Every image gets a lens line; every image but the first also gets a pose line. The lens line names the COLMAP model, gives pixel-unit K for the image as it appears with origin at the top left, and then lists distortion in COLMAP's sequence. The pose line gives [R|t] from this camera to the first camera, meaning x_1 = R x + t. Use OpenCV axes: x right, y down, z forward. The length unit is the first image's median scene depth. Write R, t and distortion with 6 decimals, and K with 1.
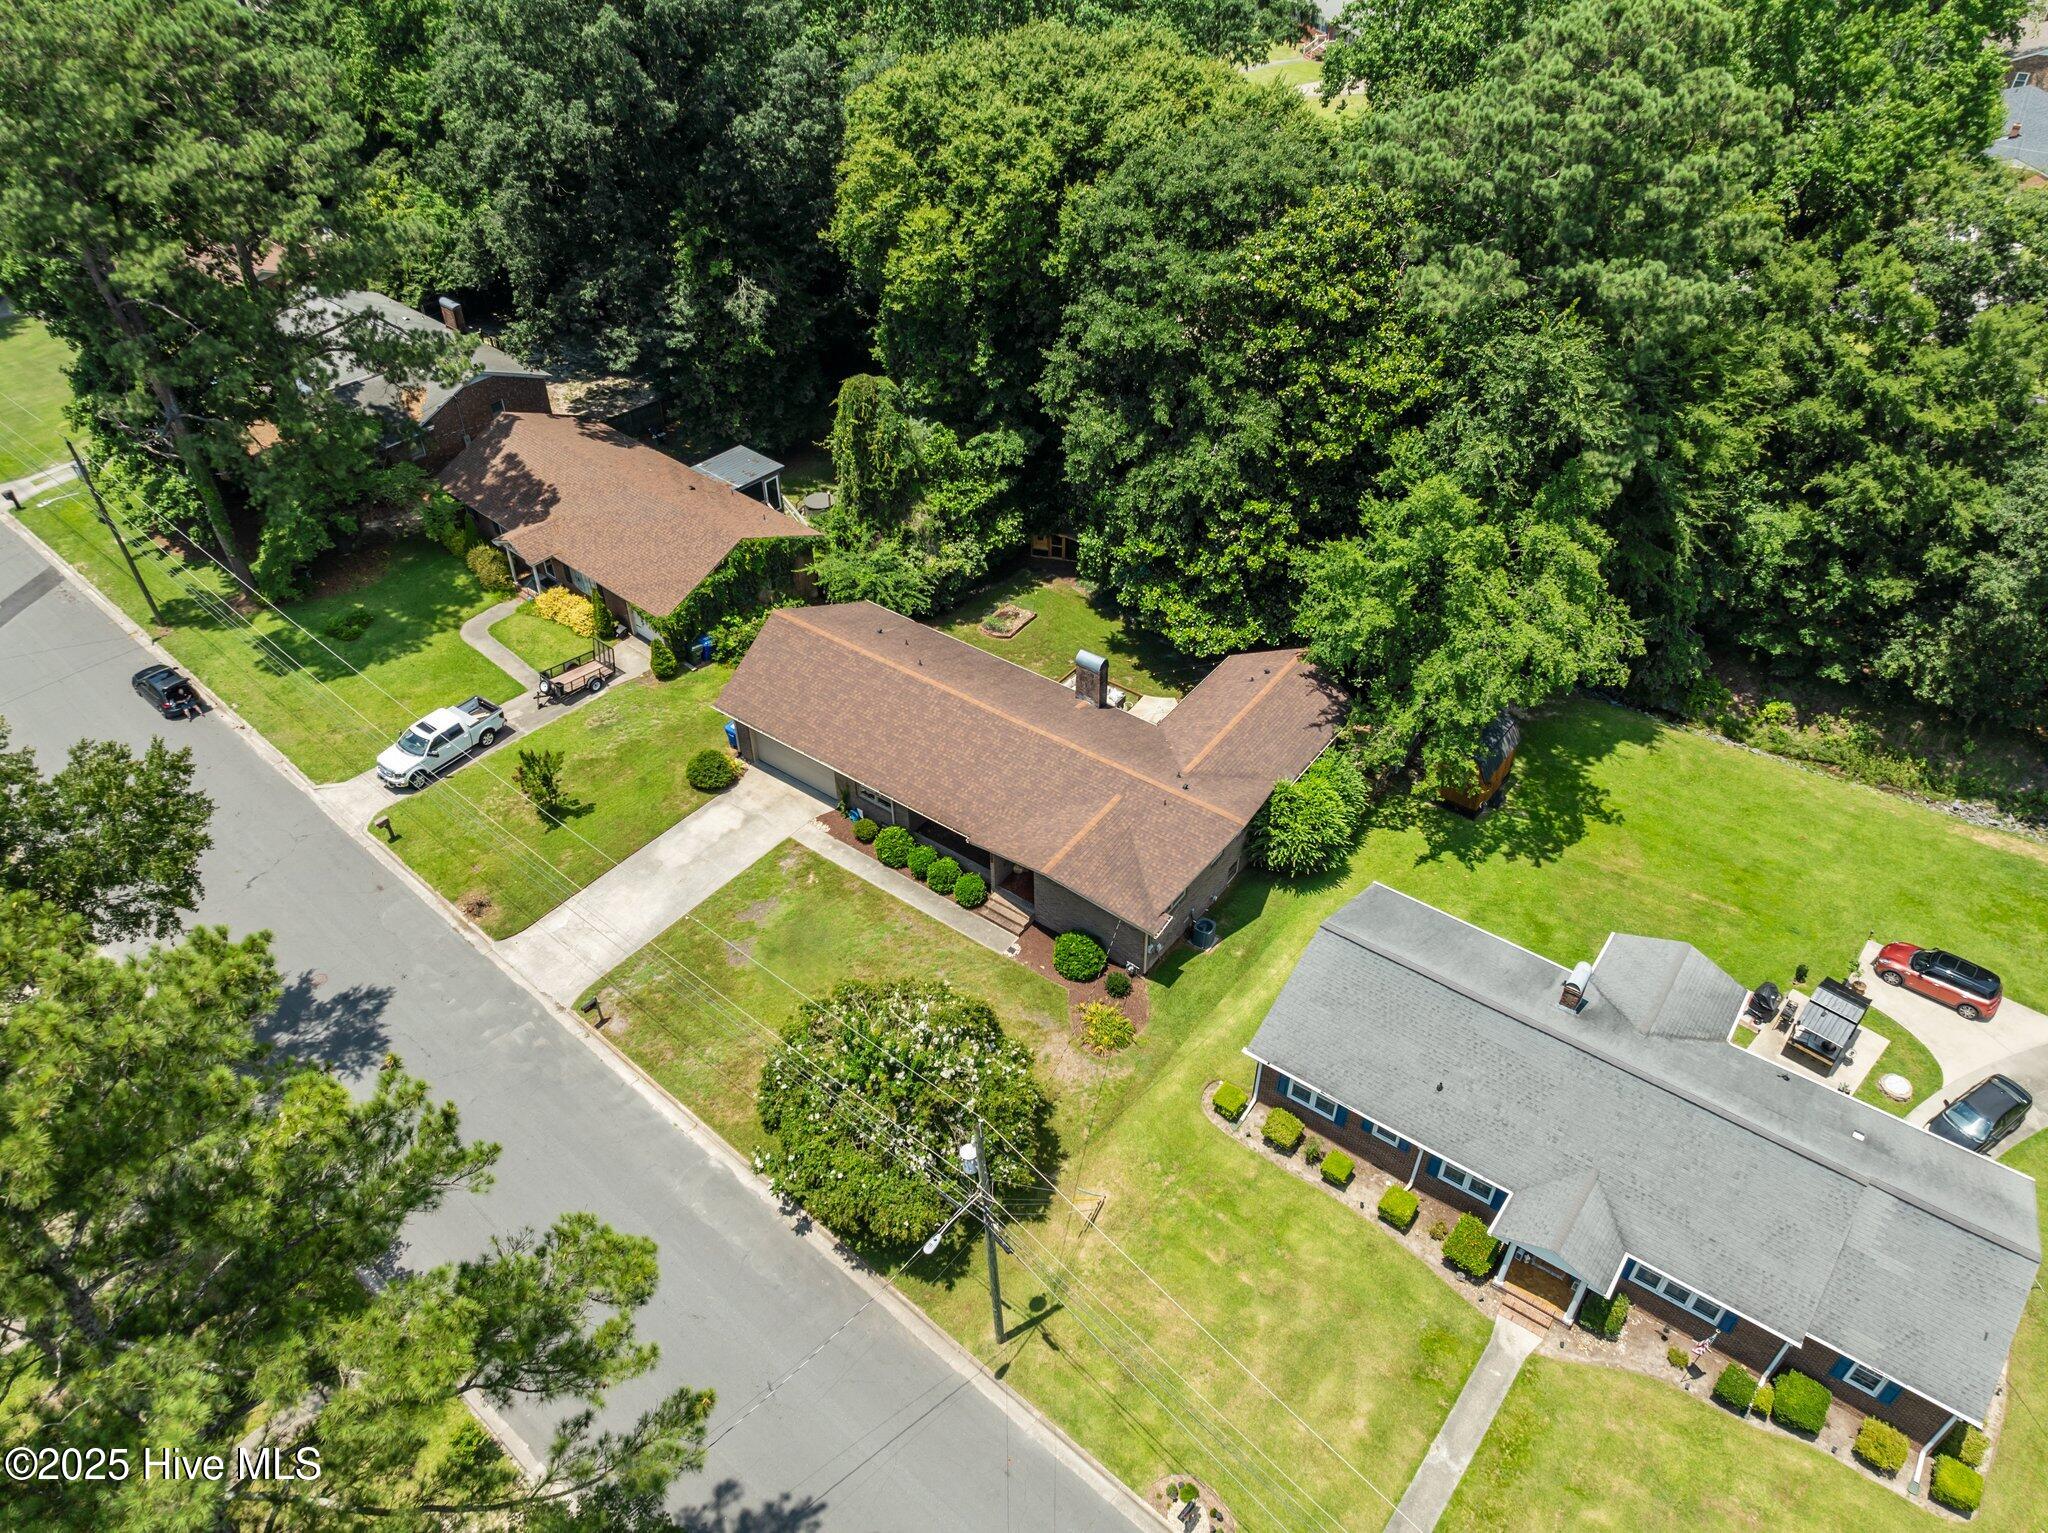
lens RADIAL K [[1435.1, 0, 1026.7], [0, 1435.1, 755.8], [0, 0, 1]] dist [-0.034980, 0.002605]
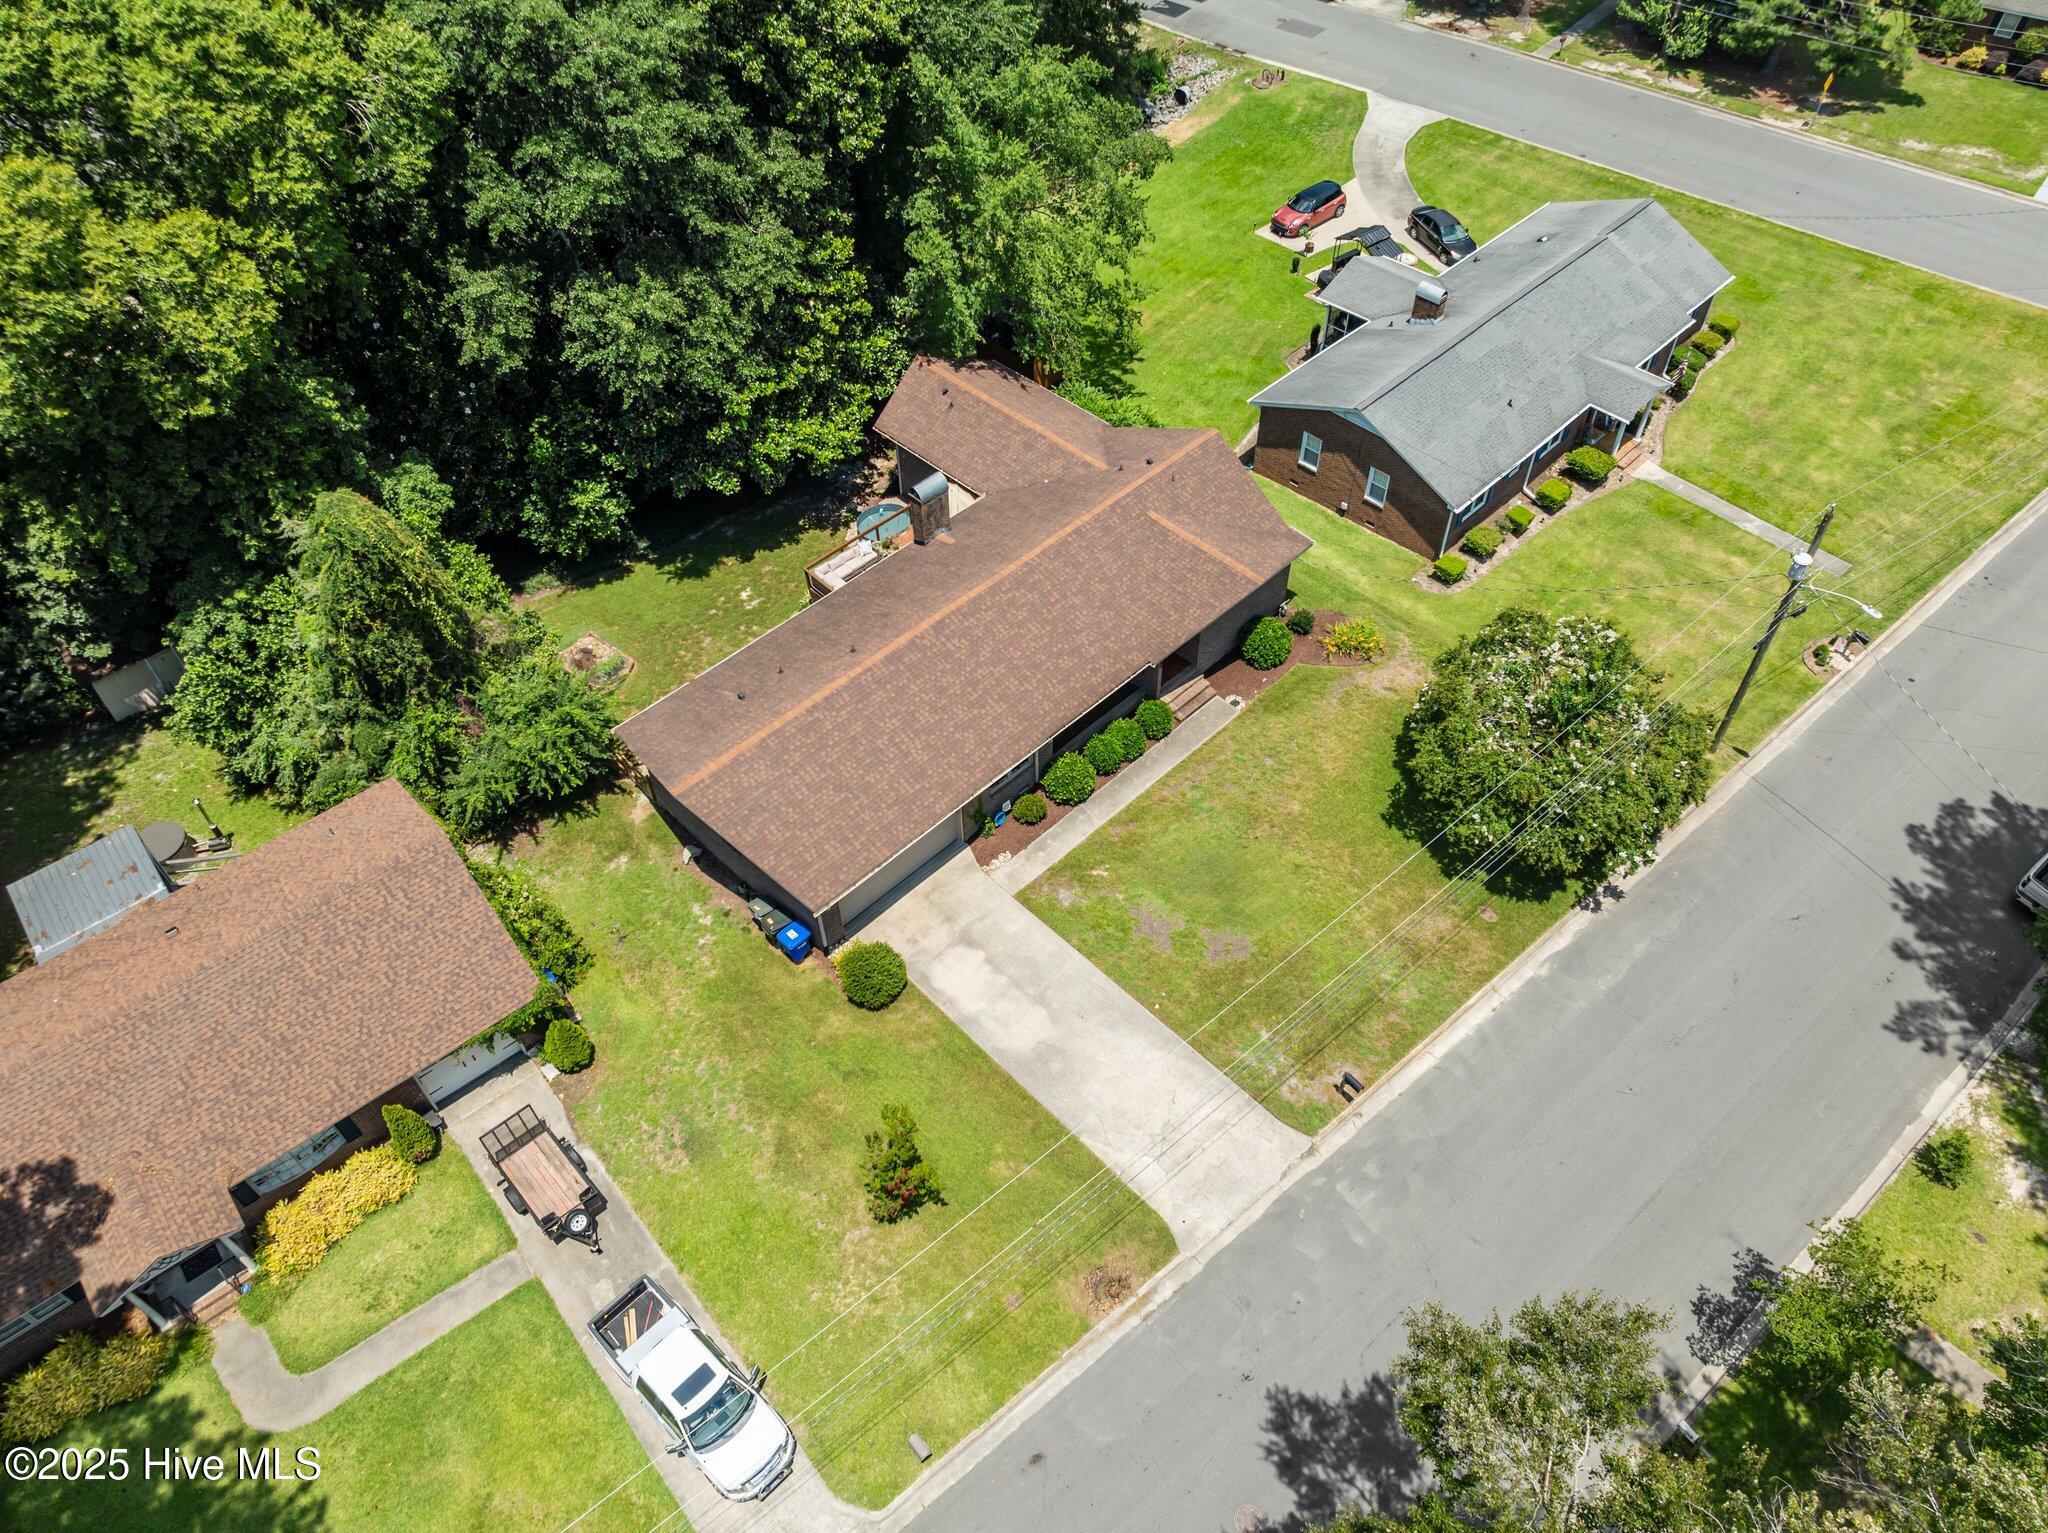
lens RADIAL K [[1439.8, 0, 1028.7], [0, 1439.8, 759.0], [0, 0, 1]] dist [-0.042278, 0.016495]
pose [[0.153922, -0.739158, 0.655708, -0.593724], [0.643747, 0.578464, 0.500968, -0.348386], [-0.749598, 0.345000, 0.564869, 0.544908]]
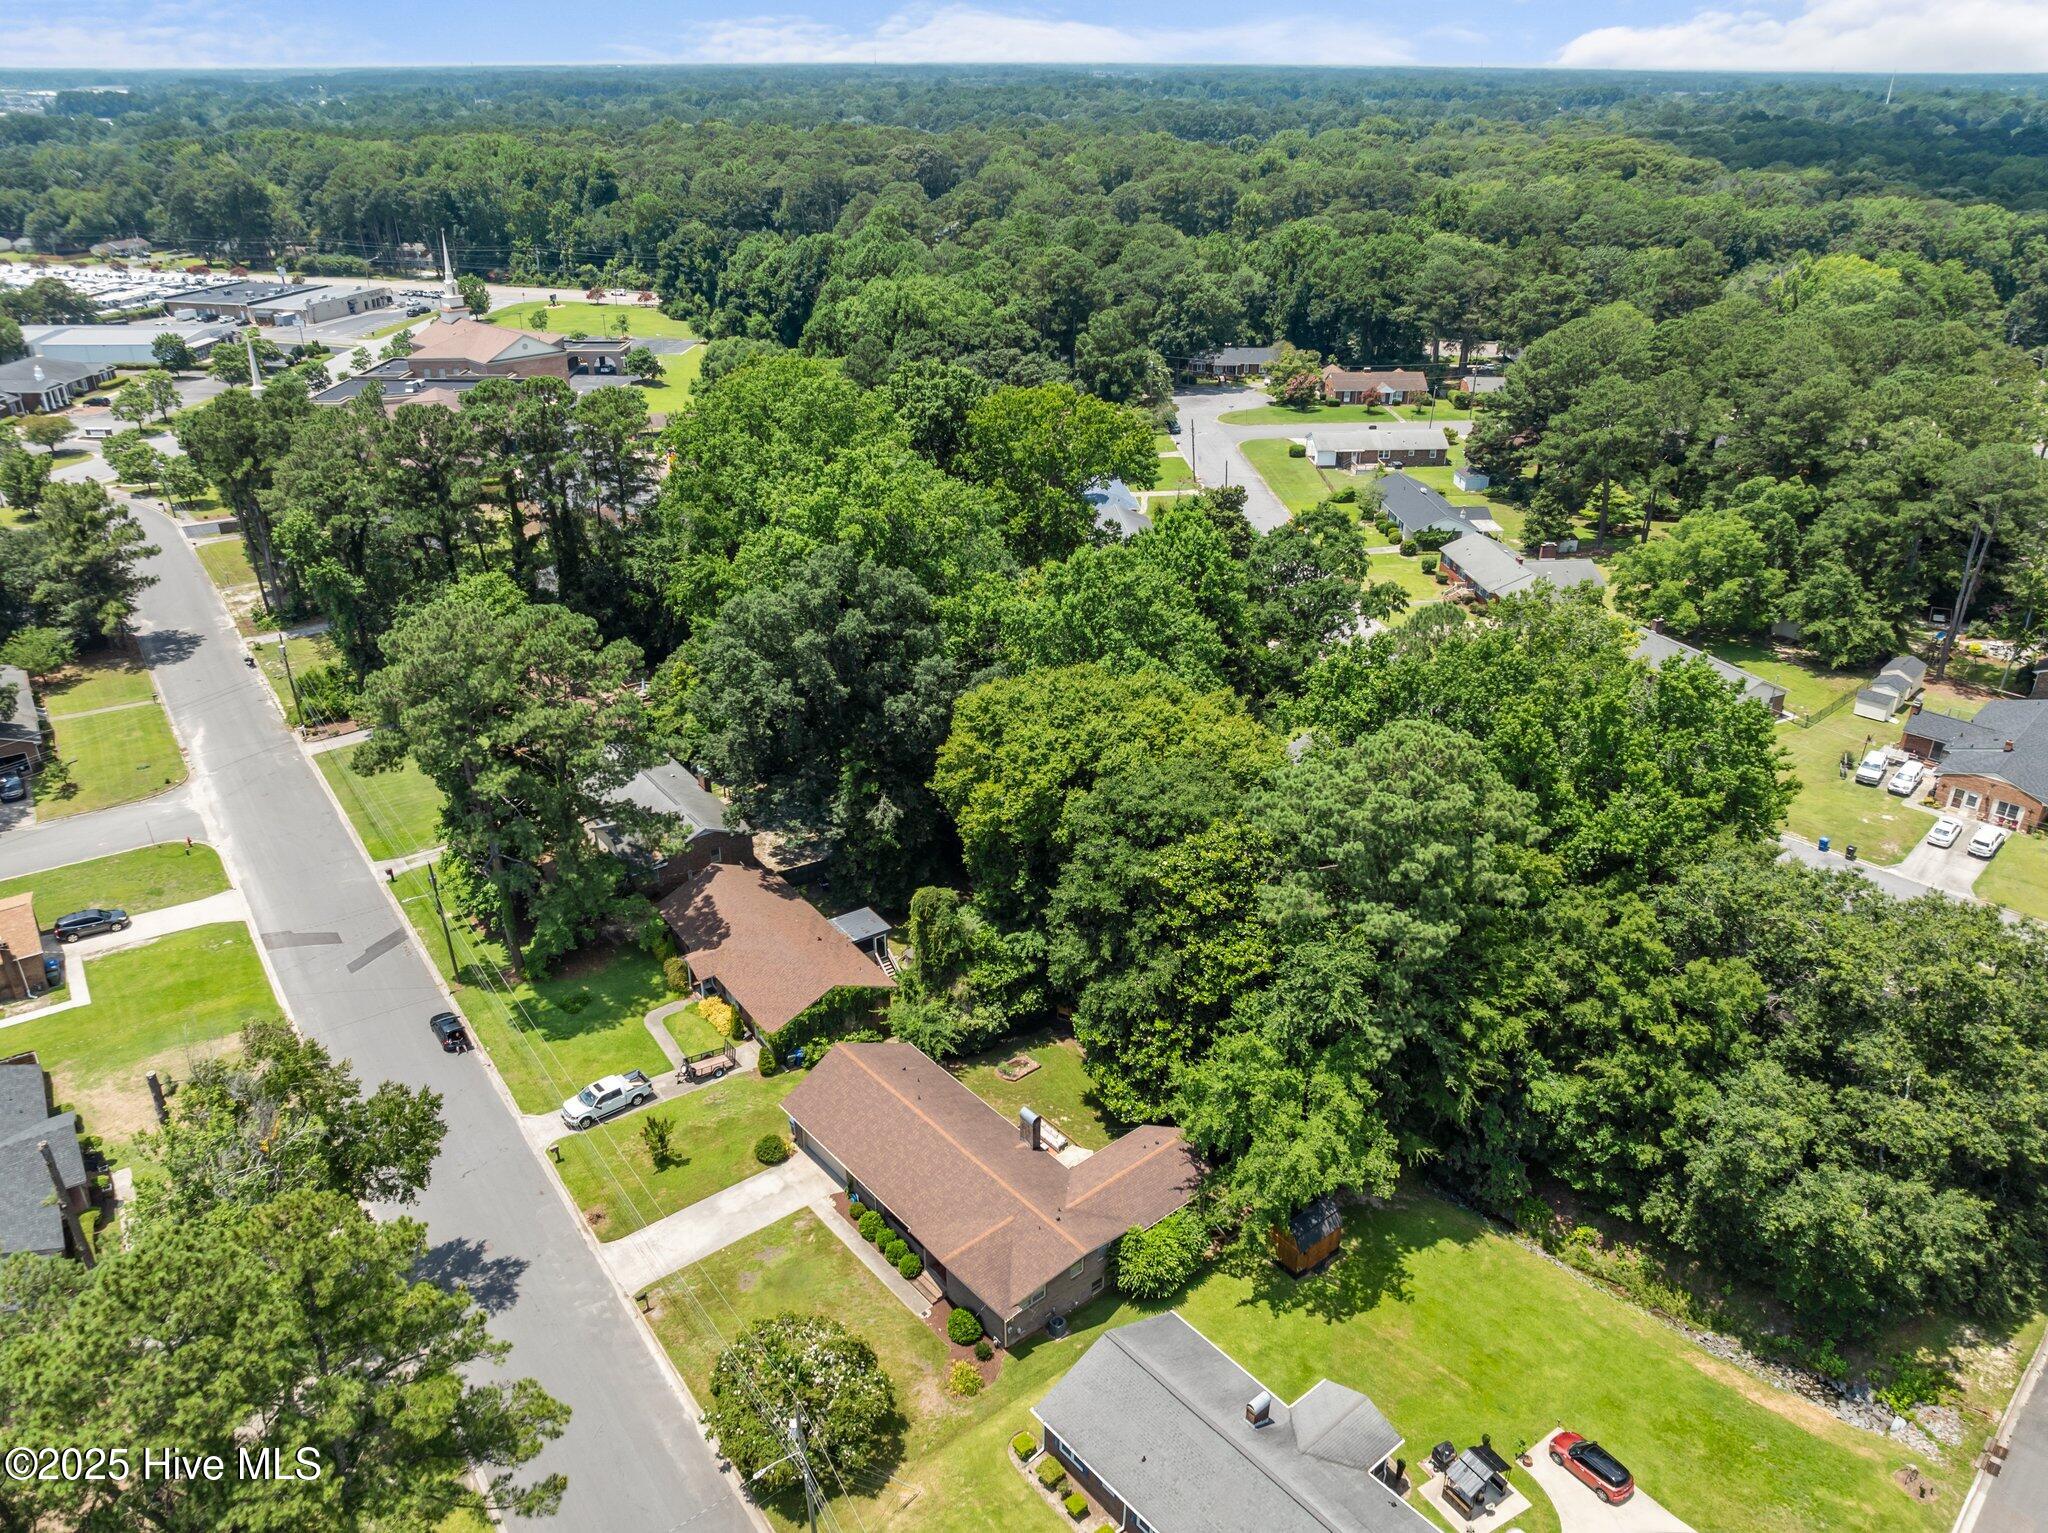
lens RADIAL K [[1441.1, 0, 1031.7], [0, 1441.1, 767.4], [0, 0, 1]] dist [-0.020369, -0.030507]
pose [[0.972989, 0.111597, -0.202086, 0.297548], [-0.156388, 0.962557, -0.221421, -0.083004], [0.169809, 0.247044, 0.954009, -0.457828]]
